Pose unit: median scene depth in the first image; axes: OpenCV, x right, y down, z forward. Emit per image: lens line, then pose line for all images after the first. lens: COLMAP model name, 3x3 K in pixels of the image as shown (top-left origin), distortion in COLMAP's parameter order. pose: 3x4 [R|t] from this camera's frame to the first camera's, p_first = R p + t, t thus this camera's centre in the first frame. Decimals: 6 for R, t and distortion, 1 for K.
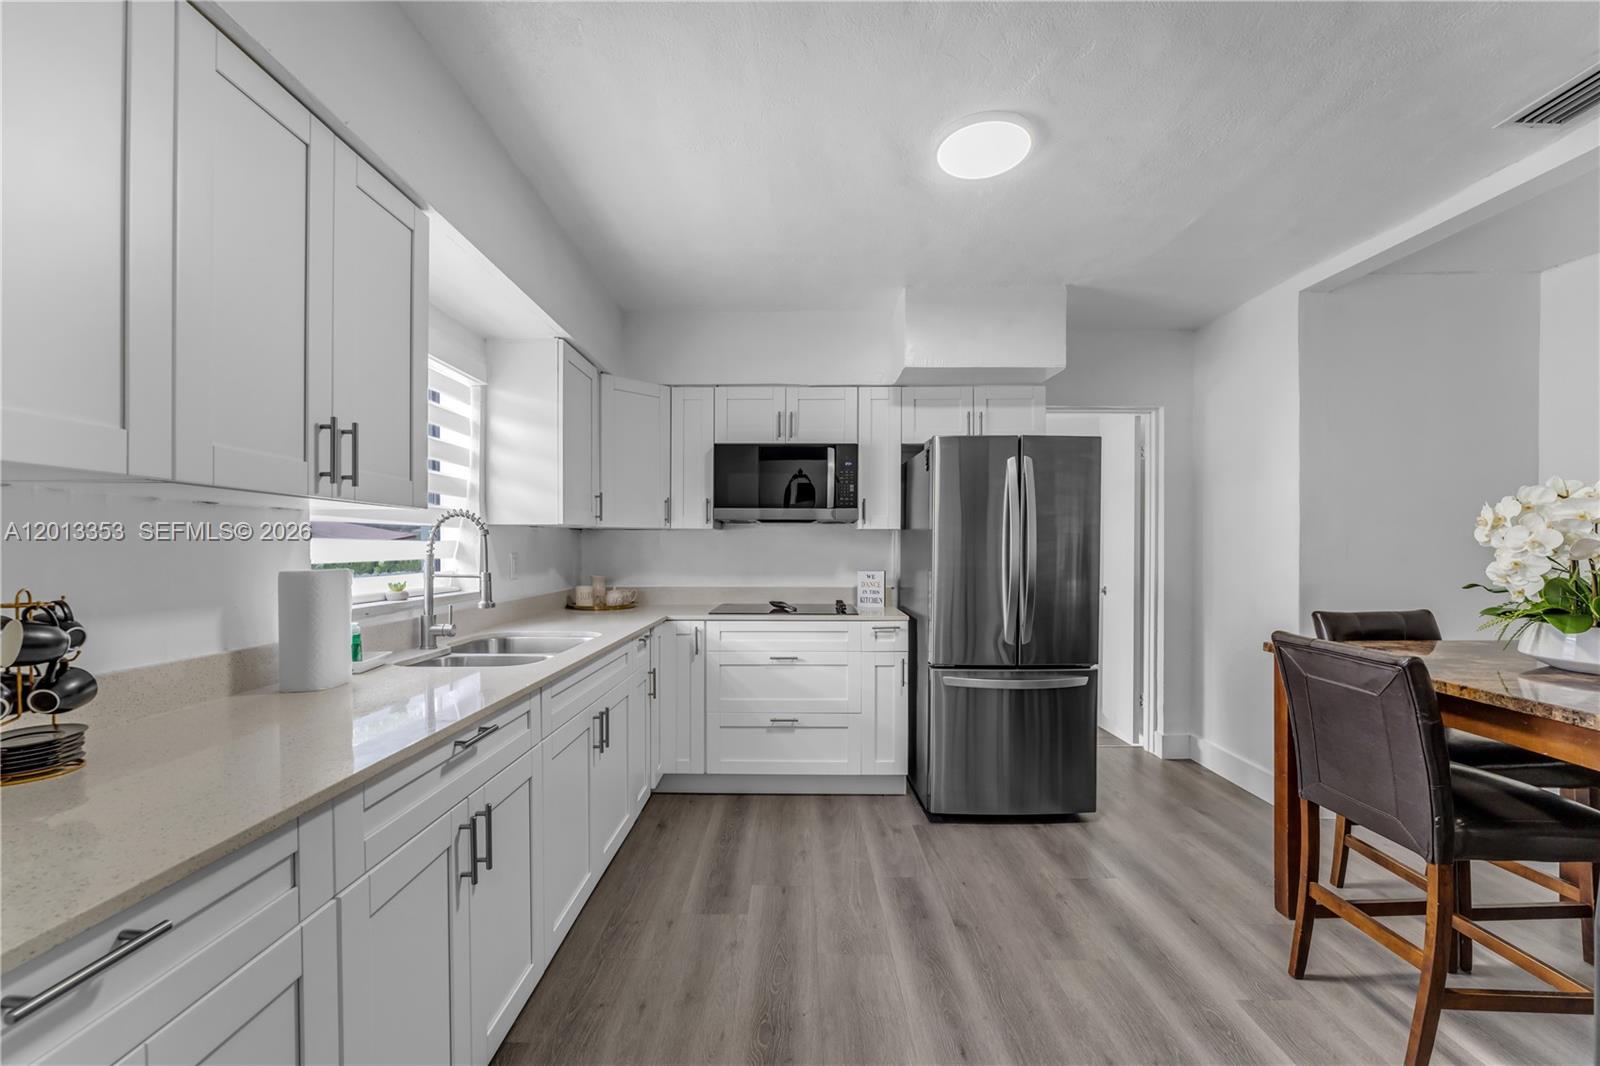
lens RADIAL K [[657.4, 0, 777.8], [0, 657.4, 560.2], [0, 0, 1]] dist [-0.001733, -0.000282]
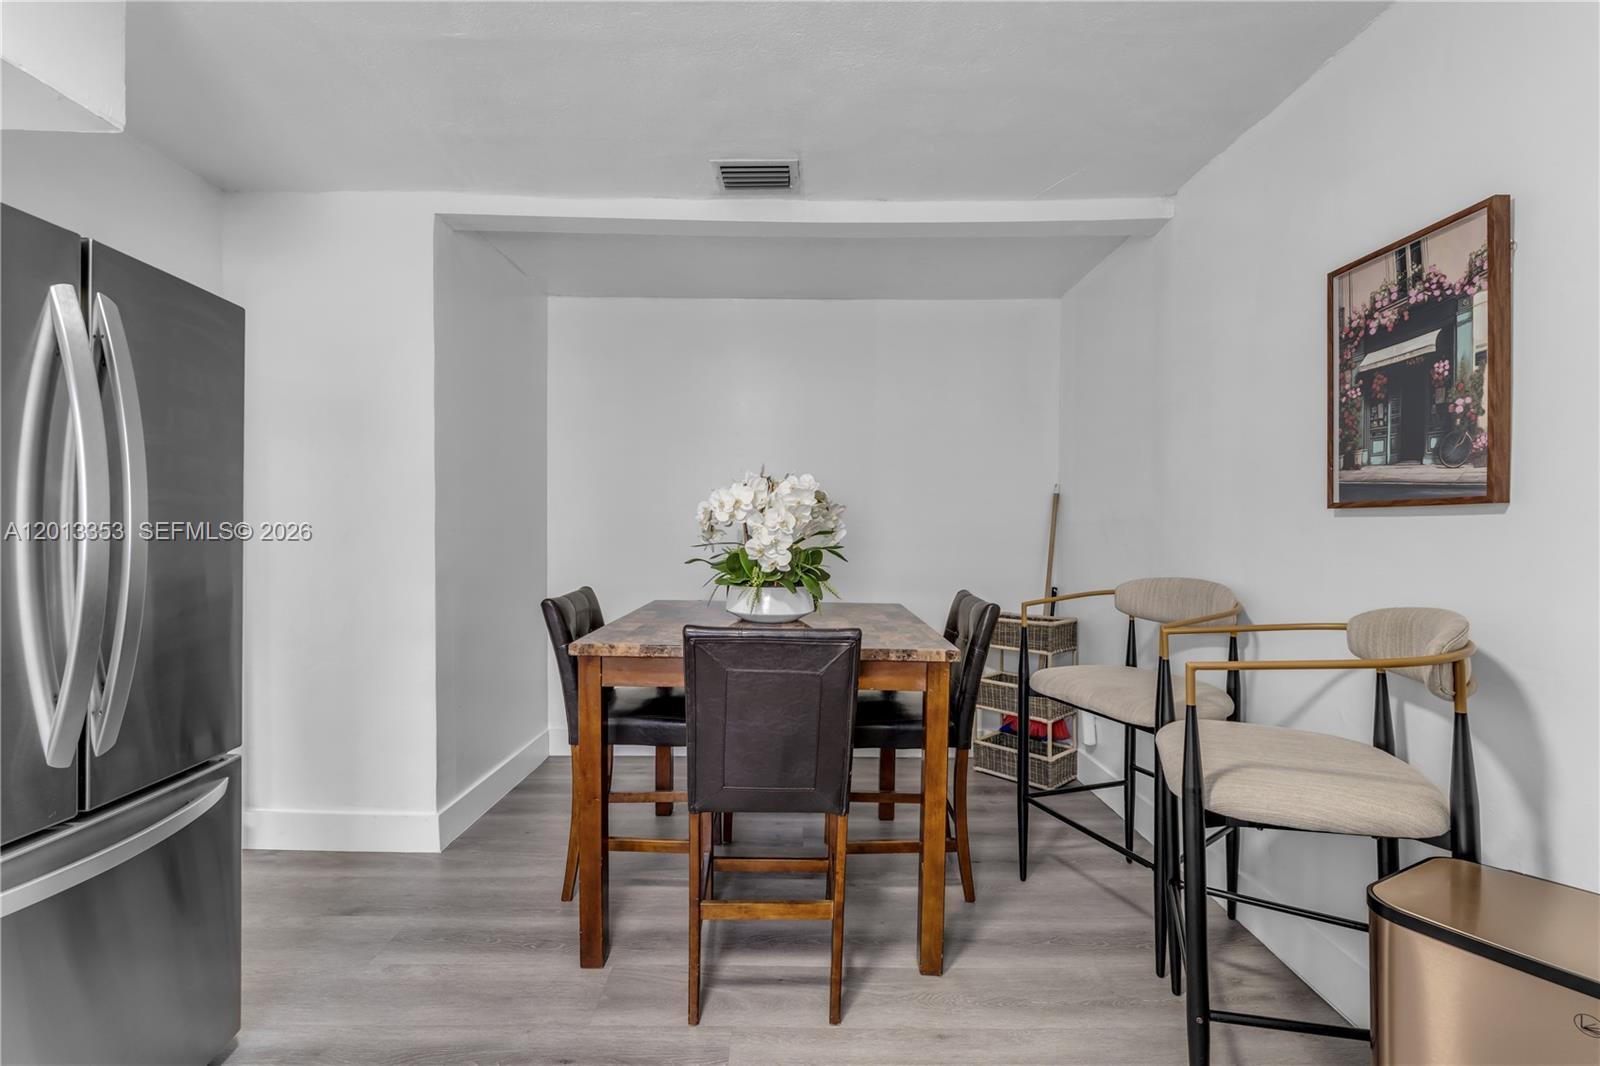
lens RADIAL K [[657.4, 0, 796.3], [0, 657.4, 542.5], [0, 0, 1]] dist [-0.001733, -0.000282]
pose [[-0.026310, -0.016087, 0.999524, -0.040329], [0.016735, 0.999723, 0.016531, -0.005086], [-0.999514, 0.017162, -0.026034, 0.515159]]
